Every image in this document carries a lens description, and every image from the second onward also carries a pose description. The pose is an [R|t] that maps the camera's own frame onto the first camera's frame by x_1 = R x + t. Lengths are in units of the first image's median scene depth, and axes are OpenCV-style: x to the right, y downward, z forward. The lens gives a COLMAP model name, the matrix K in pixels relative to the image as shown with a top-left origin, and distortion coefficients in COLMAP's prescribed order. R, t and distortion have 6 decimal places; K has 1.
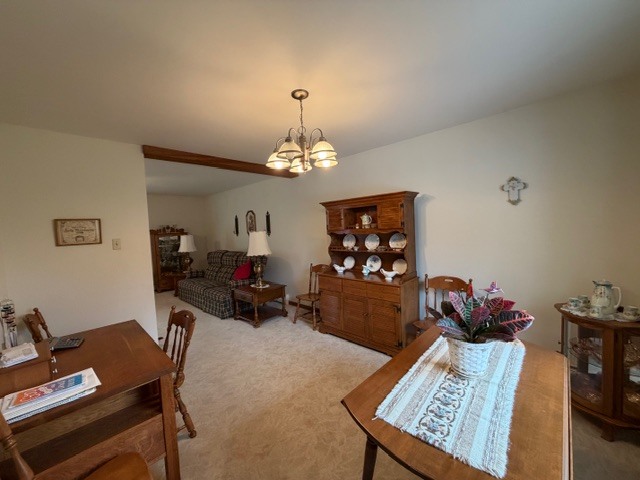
lens RADIAL K [[254.8, 0, 315.0], [0, 254.8, 238.1], [0, 0, 1]] dist [0.008458, -0.000941]
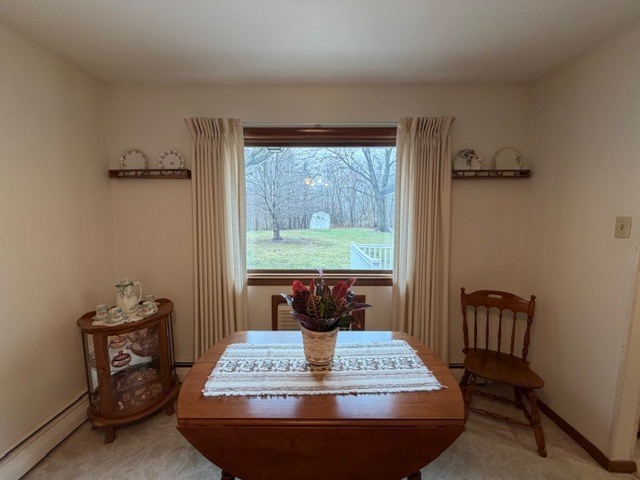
lens RADIAL K [[254.8, 0, 320.6], [0, 254.8, 239.3], [0, 0, 1]] dist [0.008458, -0.000941]
pose [[-0.699410, -0.031753, 0.714015, -0.139951], [0.054078, 0.993798, 0.097167, -0.069273], [-0.712672, 0.106572, -0.693355, 1.711854]]
